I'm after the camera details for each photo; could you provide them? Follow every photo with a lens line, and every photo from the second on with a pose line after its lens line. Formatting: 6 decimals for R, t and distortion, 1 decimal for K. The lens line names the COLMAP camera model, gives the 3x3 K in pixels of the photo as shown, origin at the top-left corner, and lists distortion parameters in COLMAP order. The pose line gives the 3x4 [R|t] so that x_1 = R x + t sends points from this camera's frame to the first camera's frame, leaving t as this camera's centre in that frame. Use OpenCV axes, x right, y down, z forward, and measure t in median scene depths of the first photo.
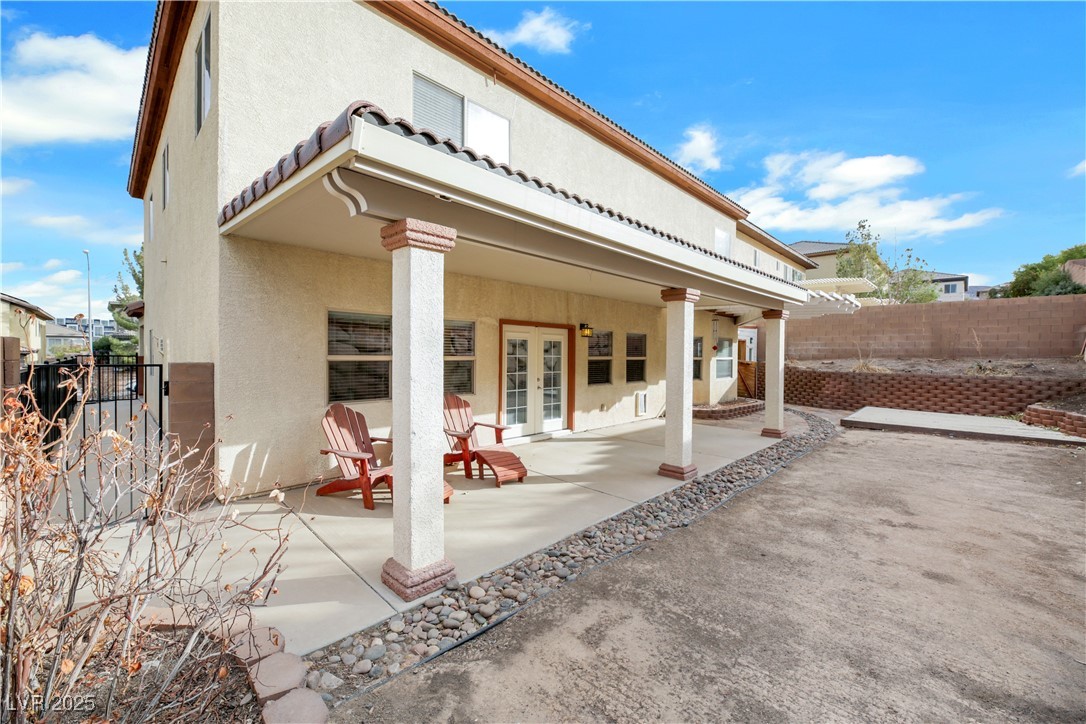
lens RADIAL K [[435.3, 0, 543.3], [0, 435.3, 357.7], [0, 0, 1]] dist [0.000641, -0.000028]
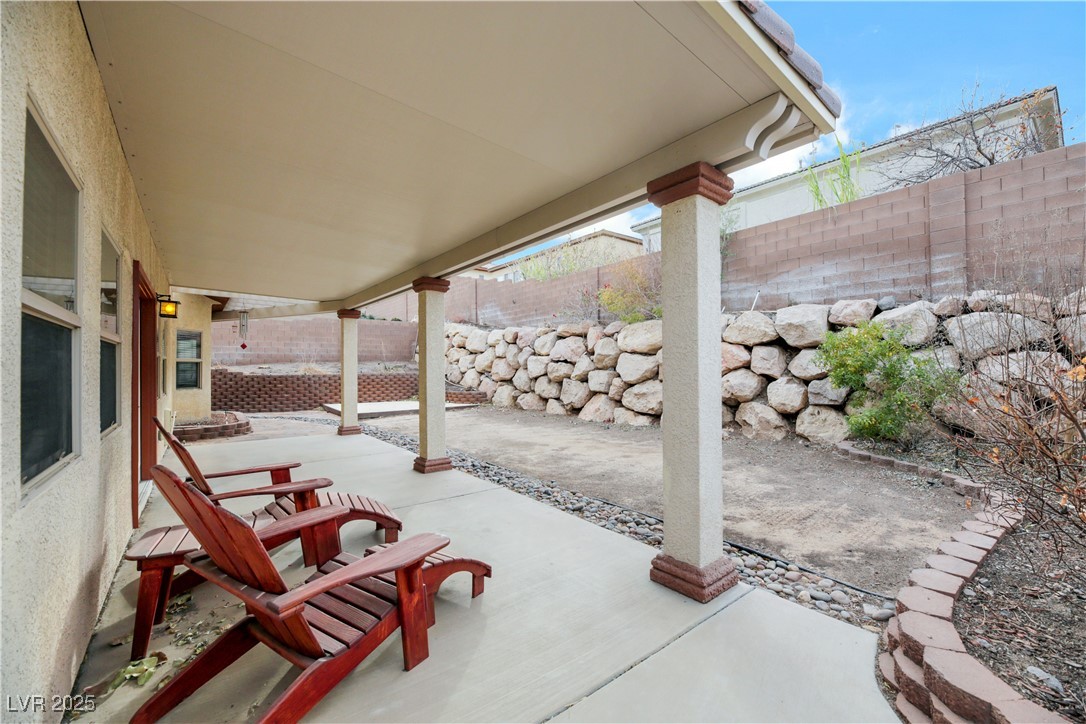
lens RADIAL K [[435.3, 0, 543.2], [0, 435.3, 364.2], [0, 0, 1]] dist [0.000641, -0.000028]
pose [[0.116595, -0.001855, 0.993178, -0.426637], [0.018405, 0.999831, -0.000293, 0.026645], [-0.993009, 0.018313, 0.116610, 0.428116]]
